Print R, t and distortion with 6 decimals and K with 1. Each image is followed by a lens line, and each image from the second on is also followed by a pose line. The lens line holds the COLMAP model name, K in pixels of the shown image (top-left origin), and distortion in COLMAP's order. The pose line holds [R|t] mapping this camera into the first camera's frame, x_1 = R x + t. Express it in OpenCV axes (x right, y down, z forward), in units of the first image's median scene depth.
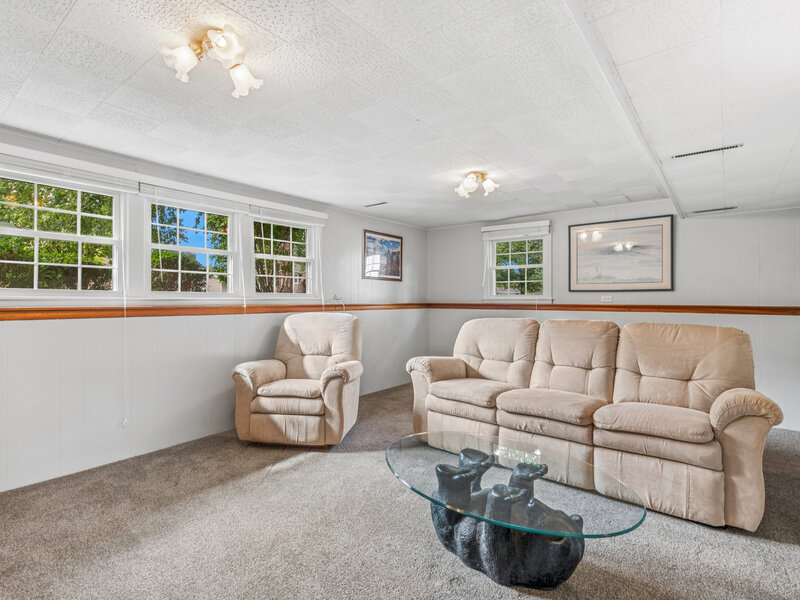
lens RADIAL K [[408.6, 0, 400.0], [0, 408.6, 300.0], [0, 0, 1]] dist [-0.000216, -0.000131]
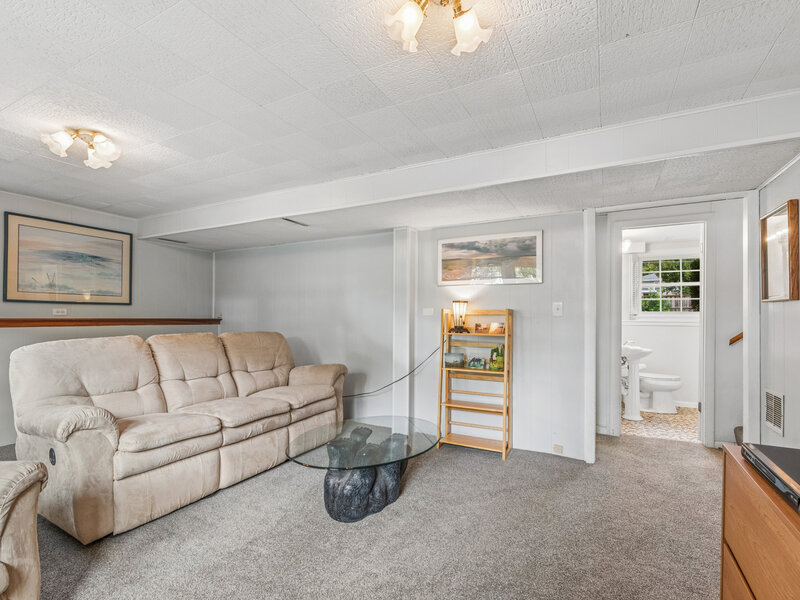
lens RADIAL K [[398.4, 0, 400.1], [0, 398.4, 312.3], [0, 0, 1]] dist [-0.000975, -0.000170]
pose [[-0.178105, 0.006084, 0.983993, -0.486428], [-0.007037, 0.999947, -0.007456, -0.000733], [-0.983986, -0.008252, -0.178053, 0.494574]]
